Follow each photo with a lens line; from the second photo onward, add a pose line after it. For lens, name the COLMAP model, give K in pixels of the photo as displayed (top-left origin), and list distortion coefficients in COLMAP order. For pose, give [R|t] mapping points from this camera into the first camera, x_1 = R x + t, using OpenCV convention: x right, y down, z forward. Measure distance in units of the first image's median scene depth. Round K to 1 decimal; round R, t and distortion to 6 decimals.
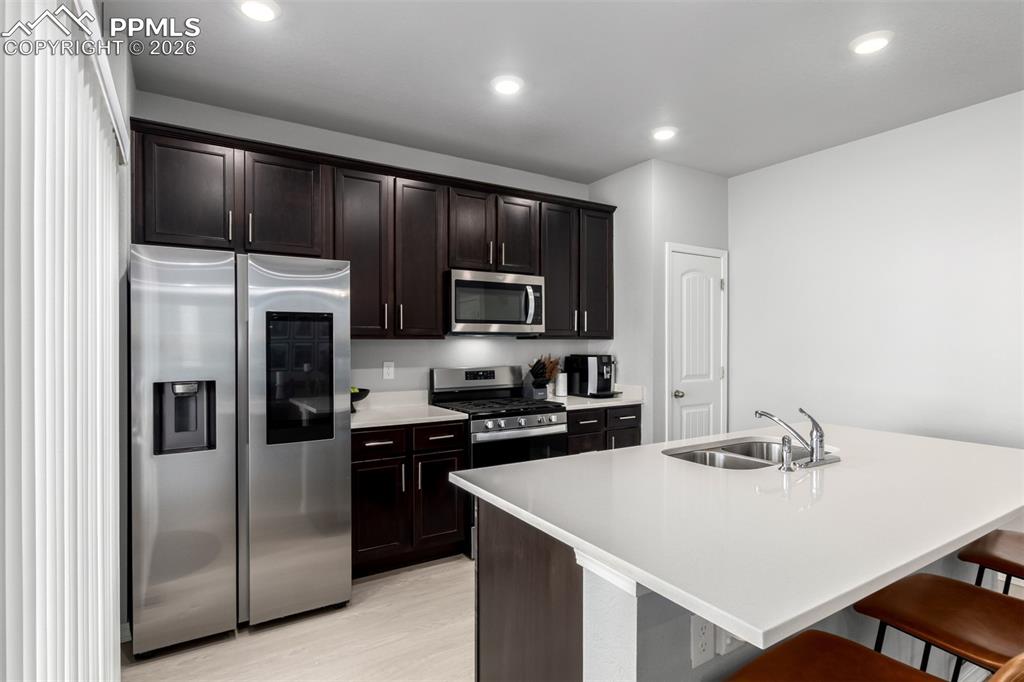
lens RADIAL K [[527.4, 0, 512.0], [0, 527.4, 341.0], [0, 0, 1]] dist [0.003358, 0.000343]
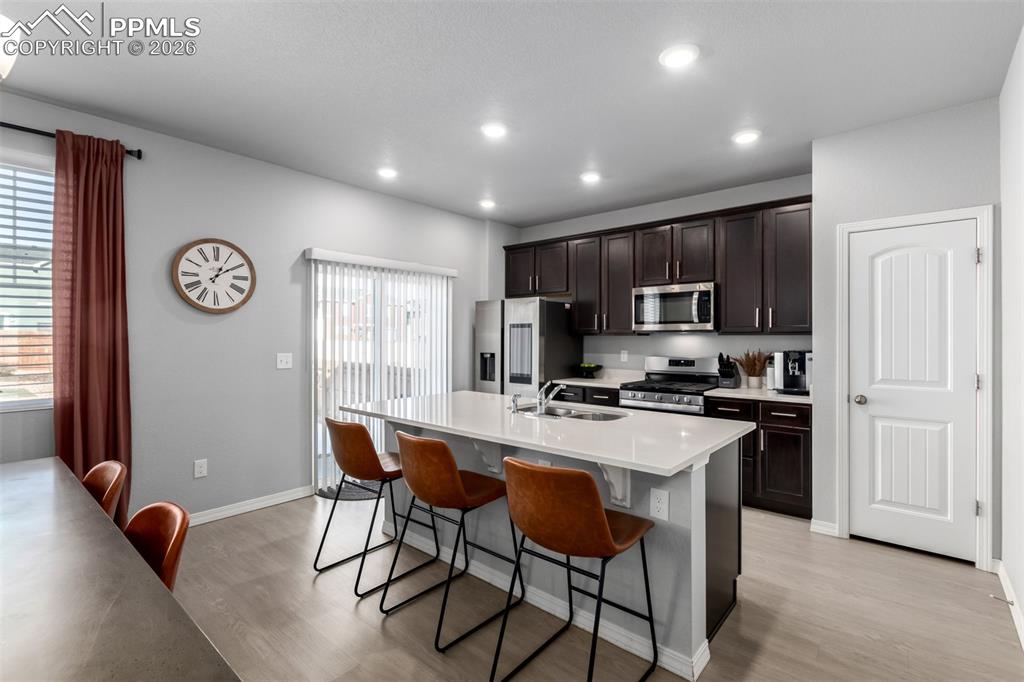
lens RADIAL K [[468.7, 0, 509.3], [0, 468.7, 335.7], [0, 0, 1]] dist [0.000299, -0.000157]
pose [[0.290888, -0.003345, -0.956751, 0.935019], [-0.000432, 0.999993, -0.003628, 0.001524], [0.956757, 0.001468, 0.290885, 0.259804]]
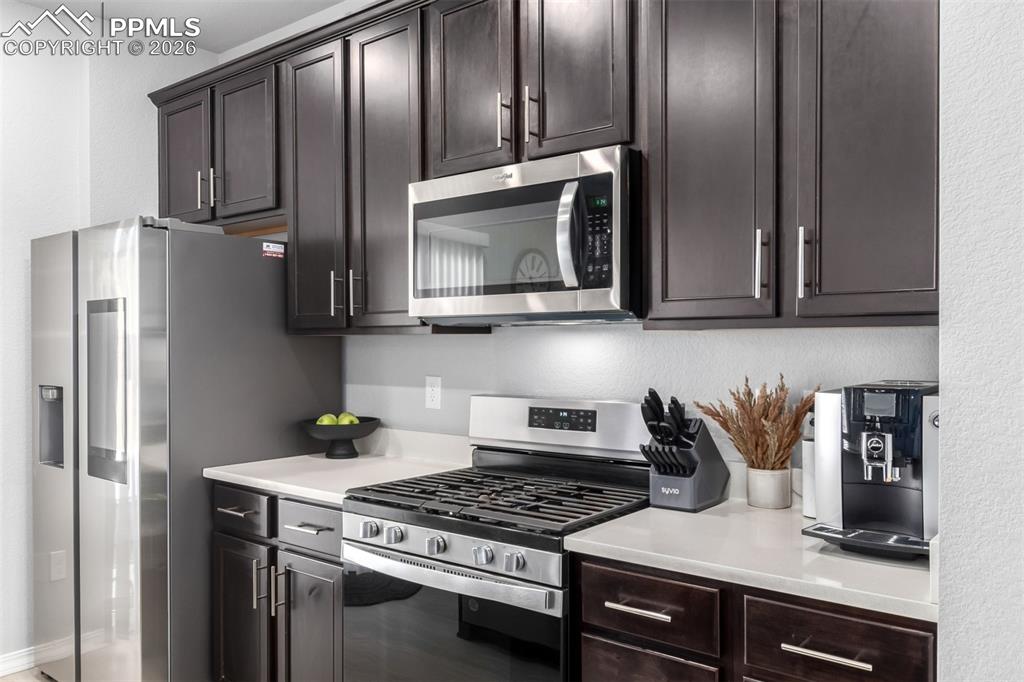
lens RADIAL K [[793.2, 0, 512.0], [0, 793.2, 341.0], [0, 0, 1]] dist [-0.009147, -0.004659]
pose [[0.318818, -0.000959, -0.947816, 0.524505], [0.004874, 0.999988, 0.000628, 0.003319], [0.947804, -0.004820, 0.318818, 0.774732]]
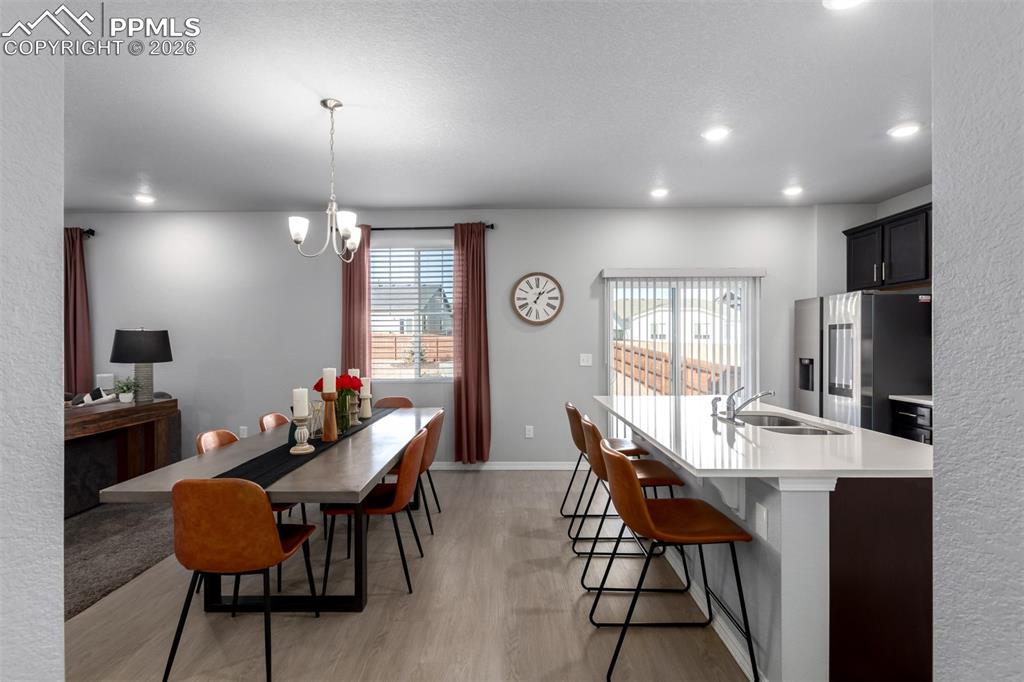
lens RADIAL K [[468.4, 0, 512.0], [0, 468.4, 341.0], [0, 0, 1]] dist [0.015225, 0.000110]
pose [[-0.534017, 0.000042, -0.845474, 1.027267], [0.002876, 0.999994, -0.001766, 0.002222], [0.845469, -0.003375, -0.534014, 0.597863]]
